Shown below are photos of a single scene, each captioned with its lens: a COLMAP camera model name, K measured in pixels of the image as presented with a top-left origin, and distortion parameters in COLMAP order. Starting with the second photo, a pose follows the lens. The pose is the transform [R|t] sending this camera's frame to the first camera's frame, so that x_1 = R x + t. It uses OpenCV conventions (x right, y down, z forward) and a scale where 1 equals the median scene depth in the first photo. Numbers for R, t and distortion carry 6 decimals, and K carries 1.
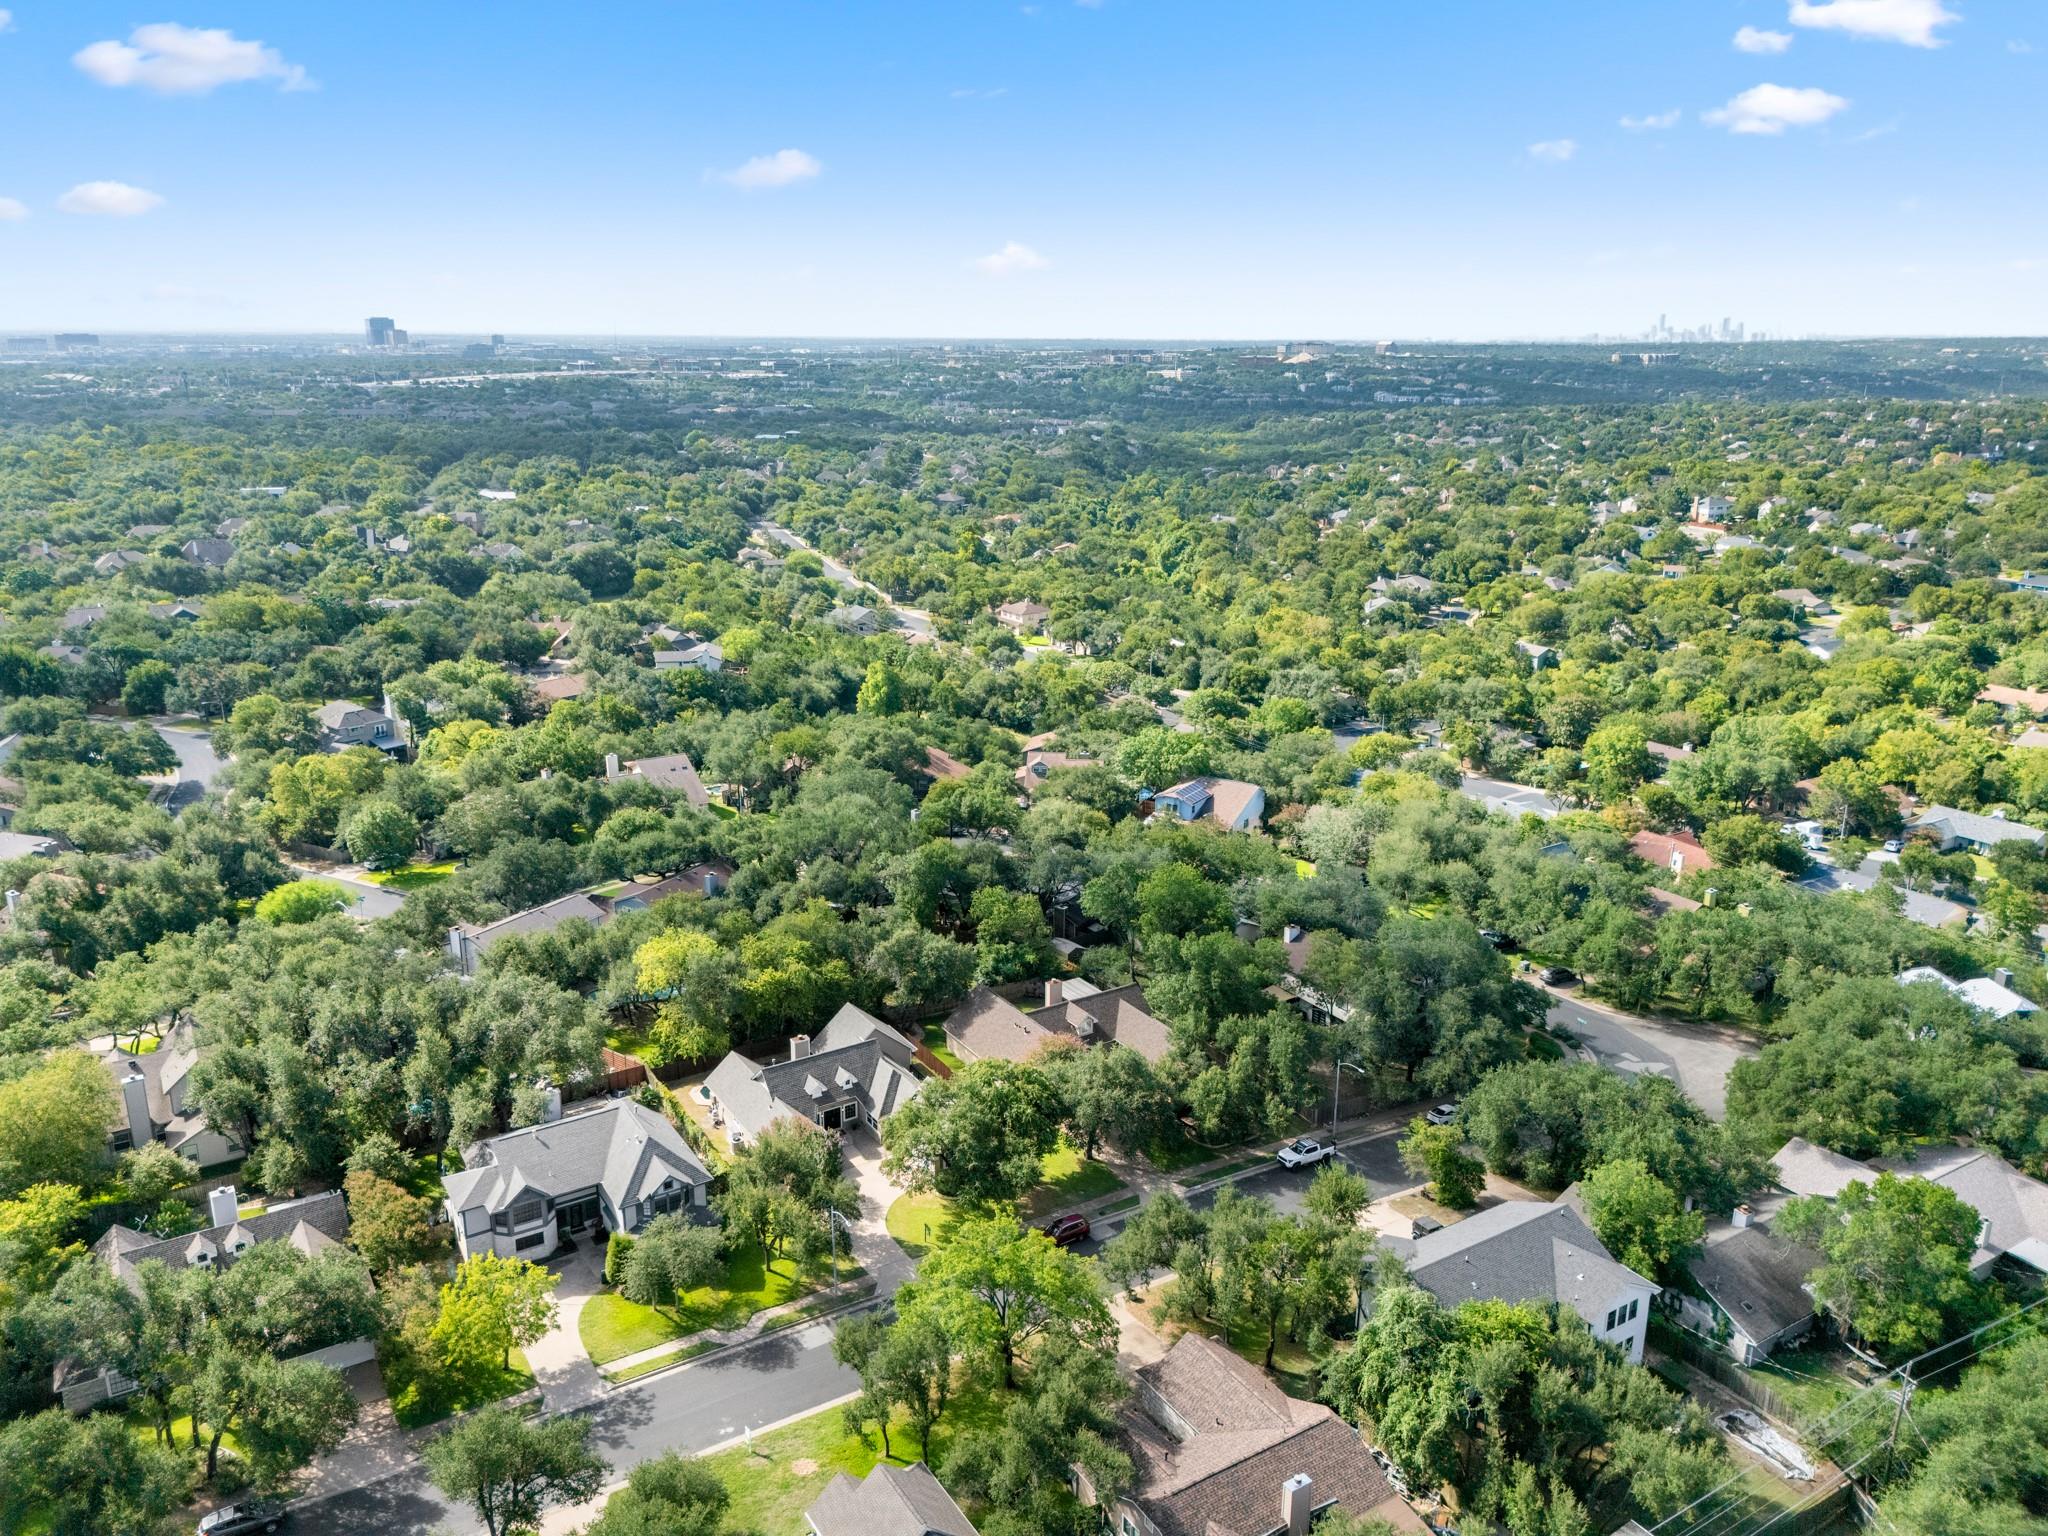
lens RADIAL K [[1452.9, 0, 1024.0], [0, 1452.9, 768.0], [0, 0, 1]] dist [0.067828, -0.063041]
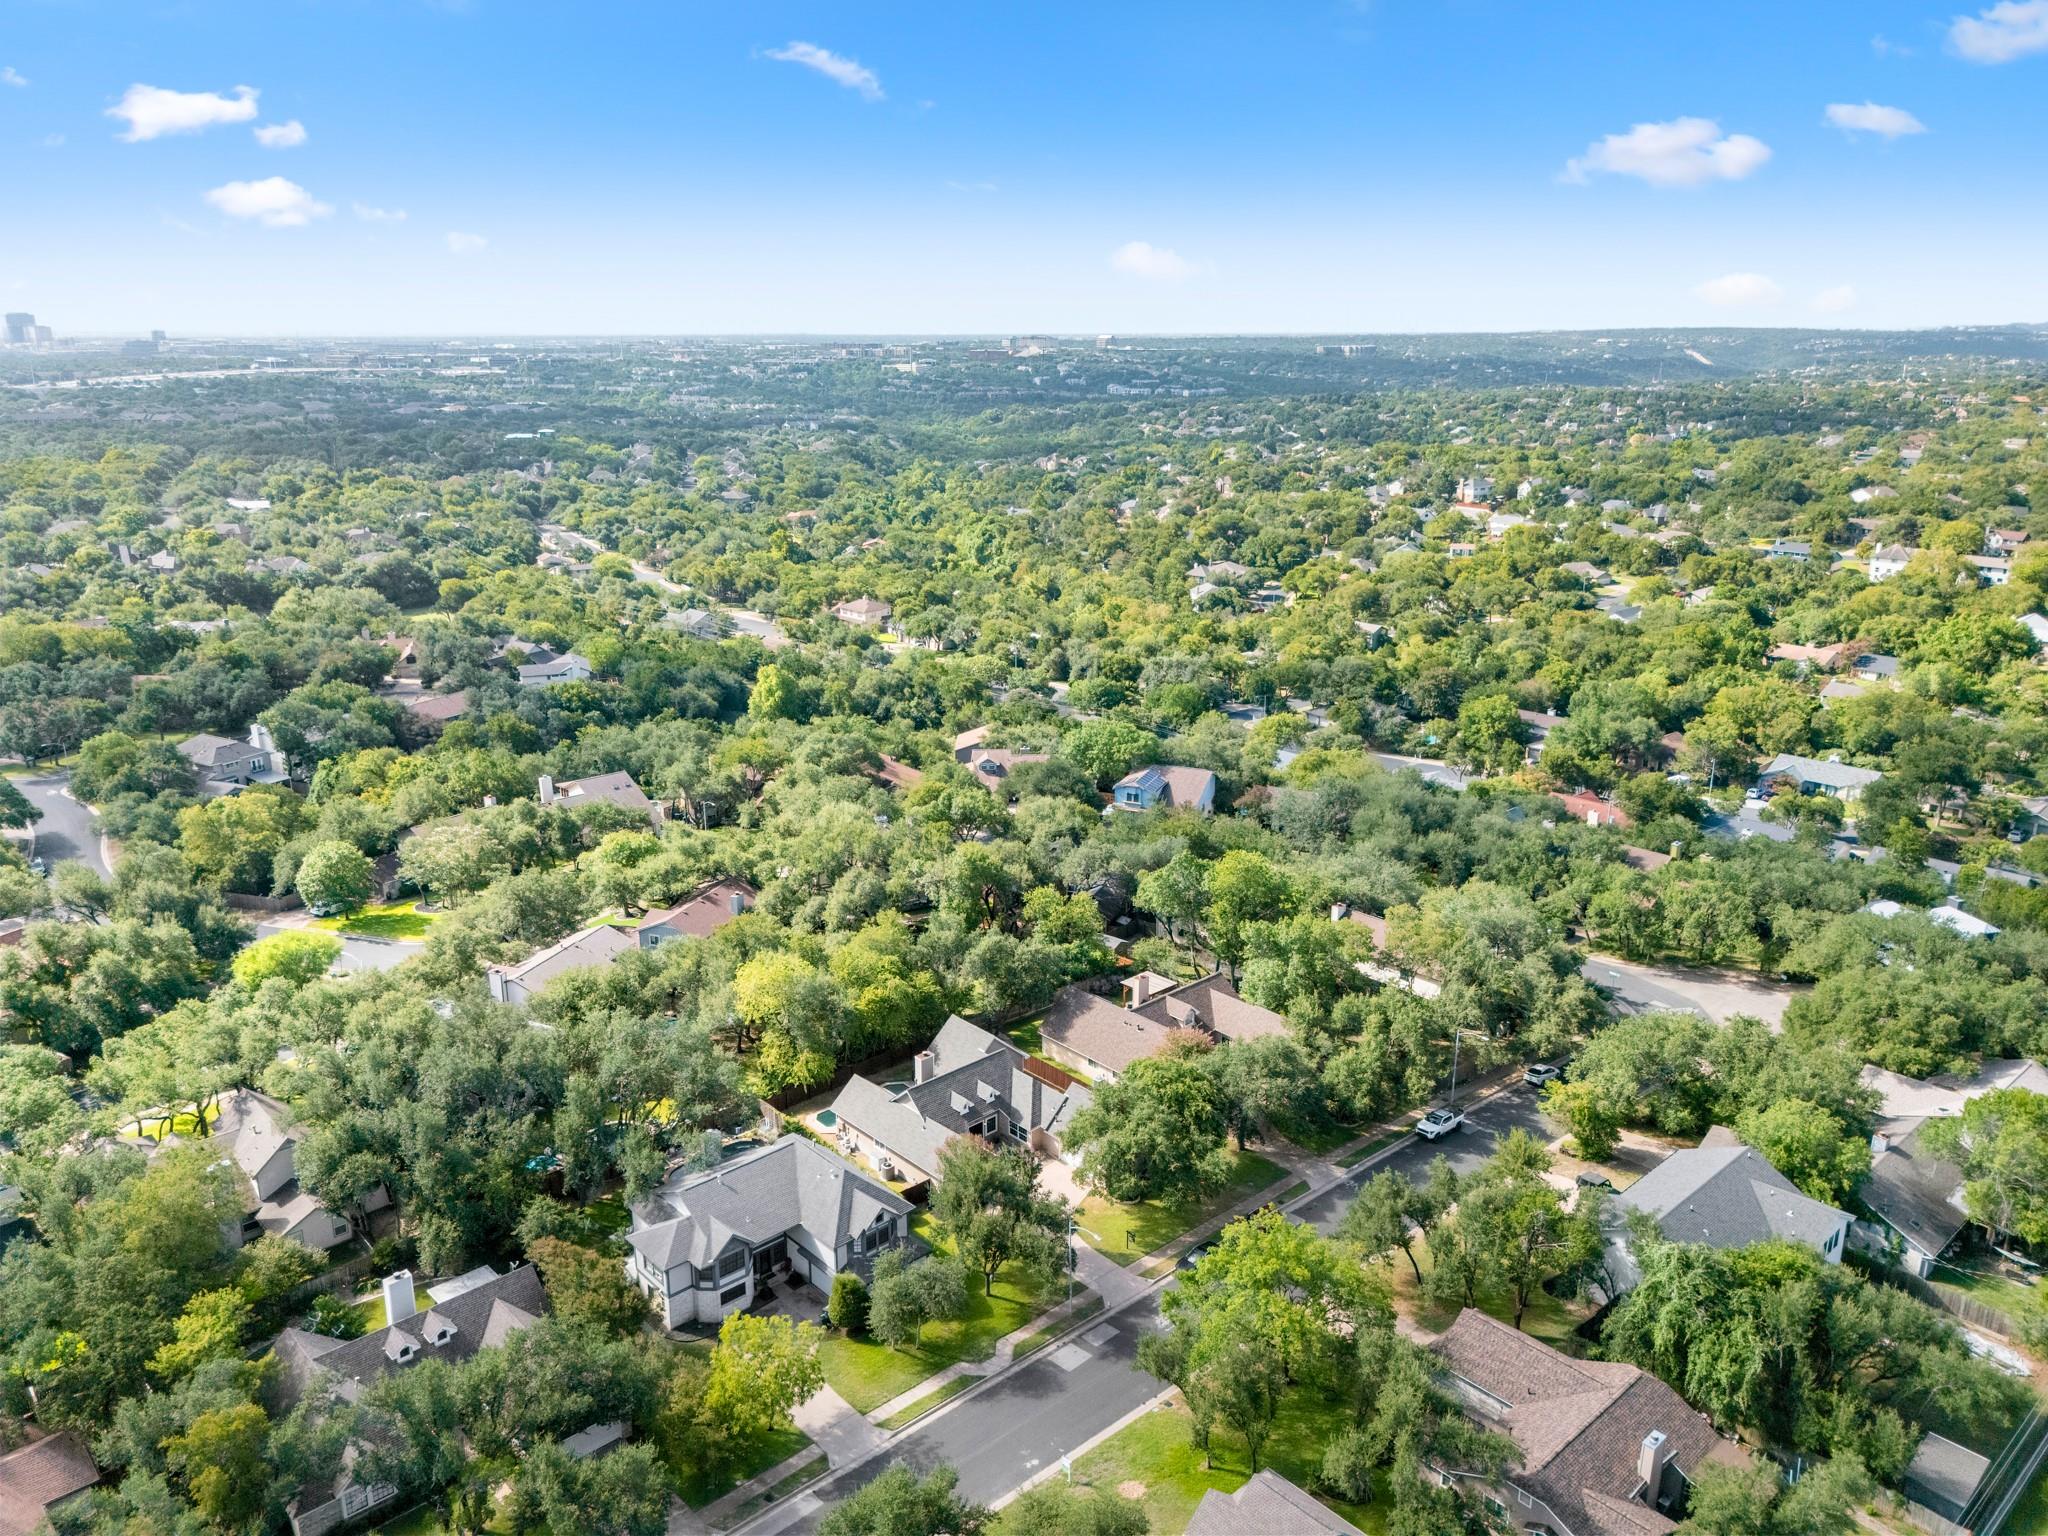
lens RADIAL K [[1452.9, 0, 1024.0], [0, 1452.9, 768.0], [0, 0, 1]] dist [0.067828, -0.063041]
pose [[0.984332, -0.056016, 0.167190, -0.118419], [0.055362, 0.998430, 0.008574, -0.004891], [-0.167408, 0.000816, 0.985887, 0.016923]]
